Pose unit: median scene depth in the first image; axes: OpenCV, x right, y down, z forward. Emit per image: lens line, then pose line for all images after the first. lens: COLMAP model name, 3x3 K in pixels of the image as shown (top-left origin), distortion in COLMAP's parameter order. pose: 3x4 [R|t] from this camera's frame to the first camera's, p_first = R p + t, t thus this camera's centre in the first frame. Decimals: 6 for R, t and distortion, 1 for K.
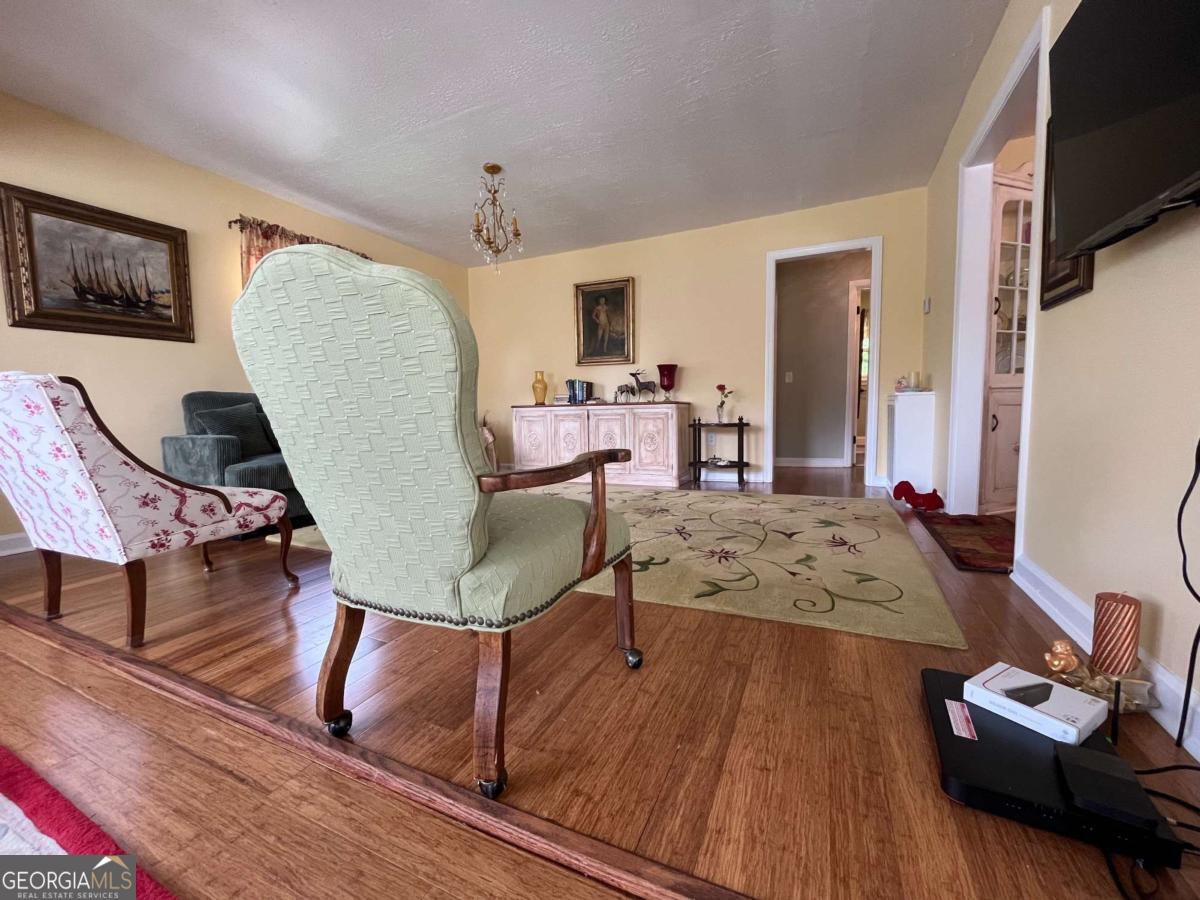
lens RADIAL K [[486.4, 0, 599.3], [0, 486.4, 451.0], [0, 0, 1]] dist [-0.000947, -0.000564]
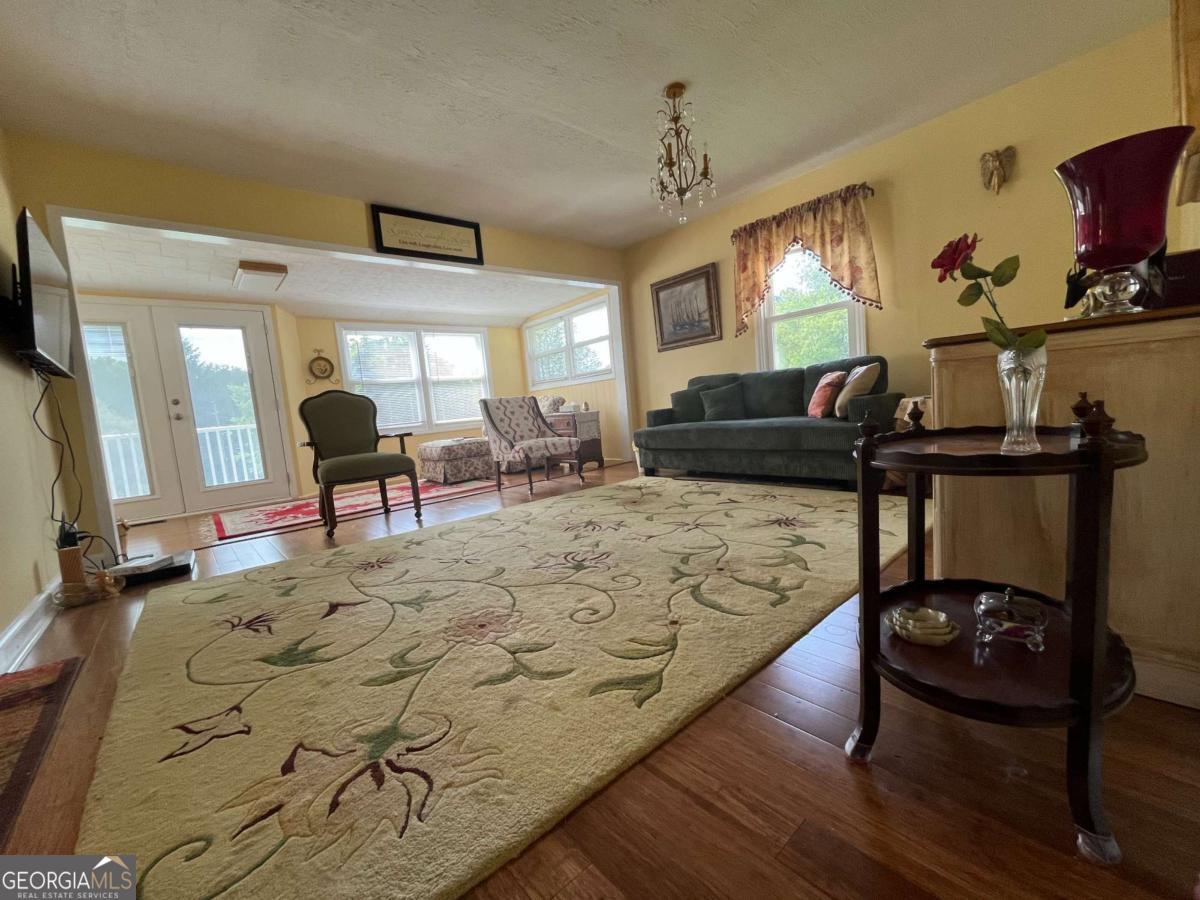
lens RADIAL K [[486.4, 0, 599.3], [0, 486.4, 451.0], [0, 0, 1]] dist [-0.000947, -0.000564]
pose [[-0.398298, 0.137064, -0.906958, 0.882998], [0.019329, 0.989807, 0.141097, -0.144412], [0.917053, 0.038668, -0.396887, 1.690994]]
